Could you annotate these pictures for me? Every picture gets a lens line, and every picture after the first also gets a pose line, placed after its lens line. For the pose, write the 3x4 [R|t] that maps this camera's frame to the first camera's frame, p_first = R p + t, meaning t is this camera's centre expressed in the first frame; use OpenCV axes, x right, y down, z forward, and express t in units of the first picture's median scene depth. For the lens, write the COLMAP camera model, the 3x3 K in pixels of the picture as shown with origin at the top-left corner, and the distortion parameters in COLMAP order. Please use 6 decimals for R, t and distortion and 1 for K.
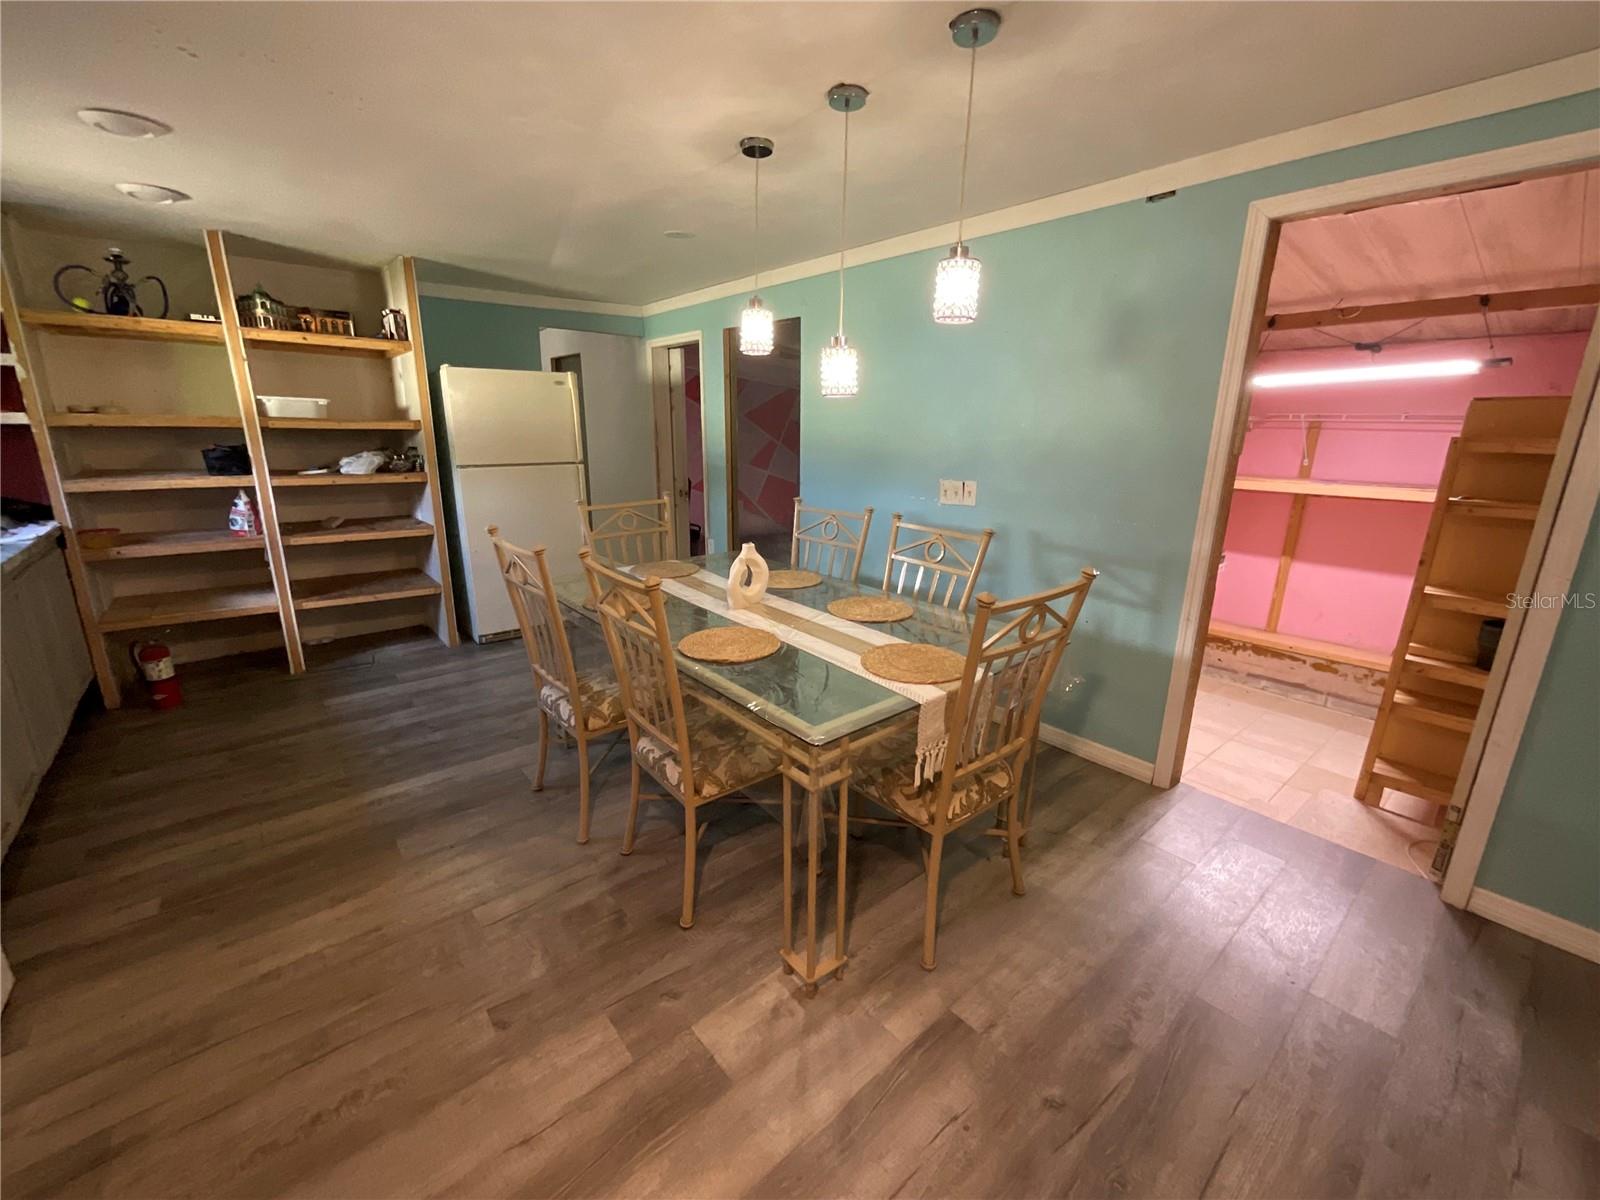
lens RADIAL K [[650.5, 0, 797.0], [0, 650.5, 597.8], [0, 0, 1]] dist [-0.010485, 0.009296]
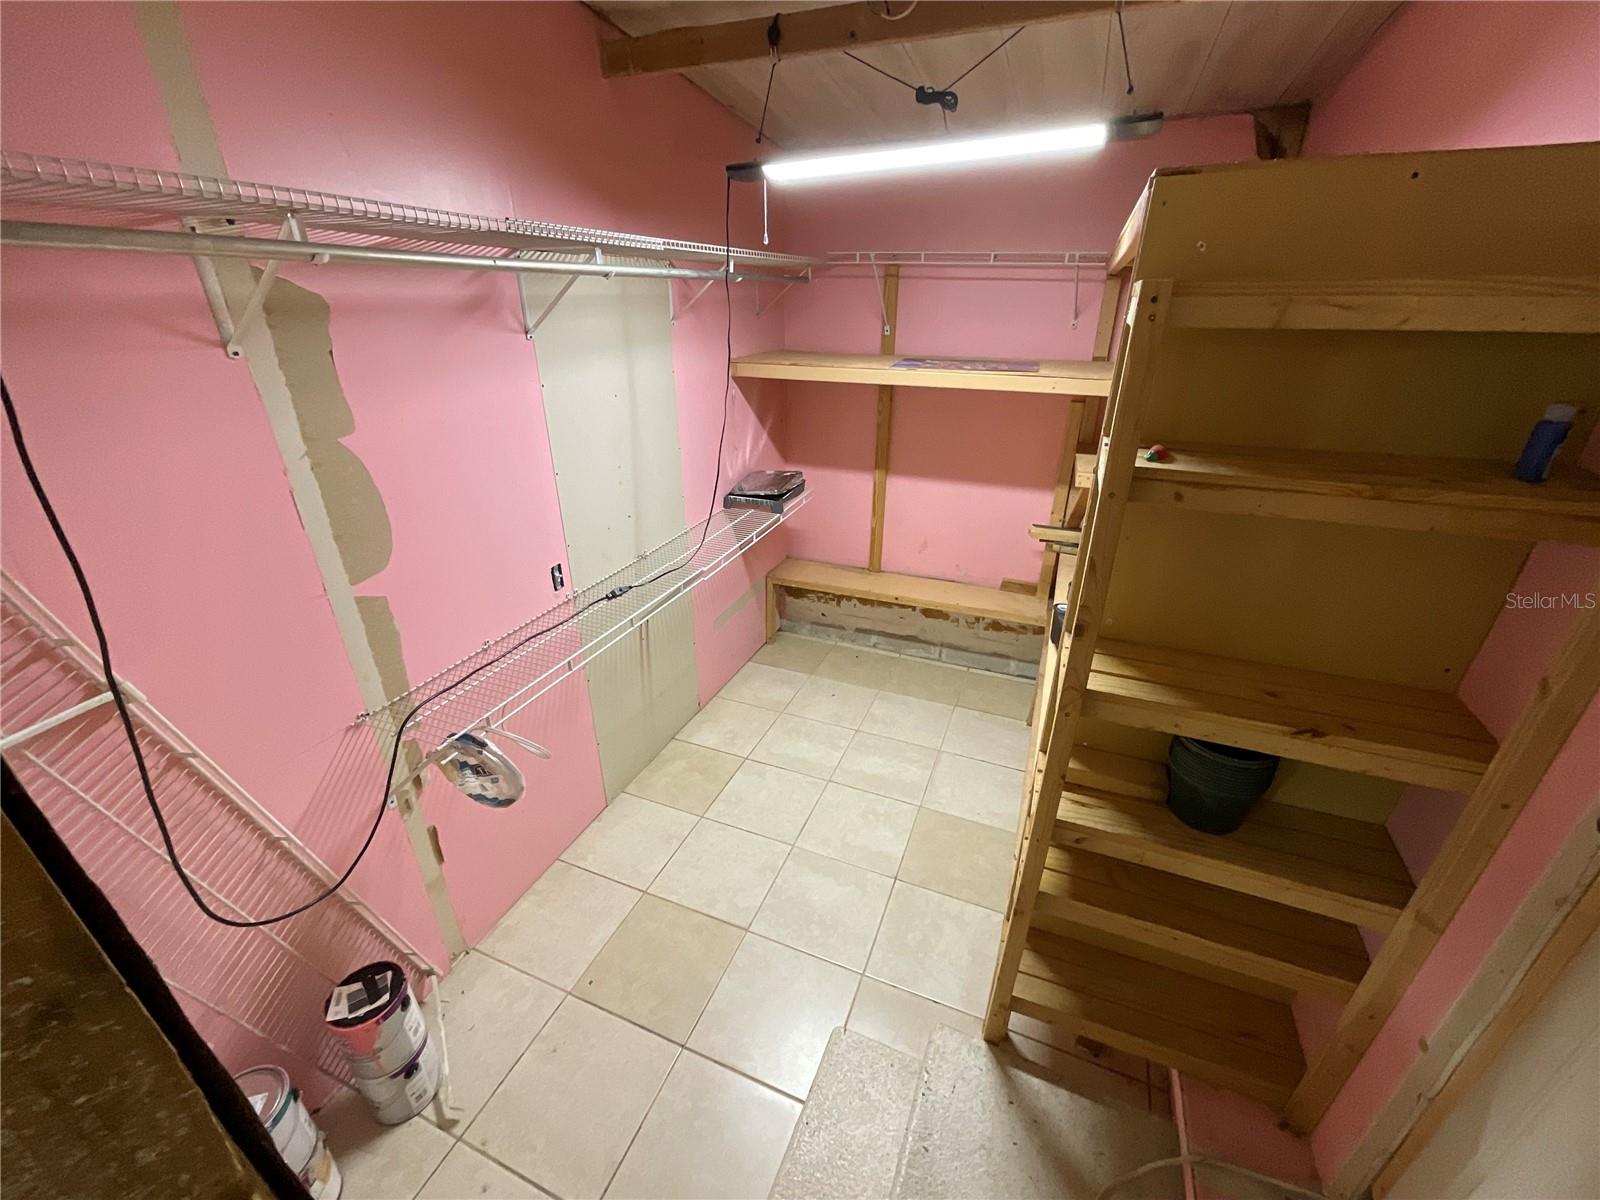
lens RADIAL K [[650.5, 0, 797.0], [0, 650.5, 597.8], [0, 0, 1]] dist [-0.010485, 0.009296]
pose [[0.884040, -0.214571, 0.415251, 0.353295], [0.133005, 0.967158, 0.216598, -0.096619], [-0.448089, -0.136251, 0.883545, 0.396571]]
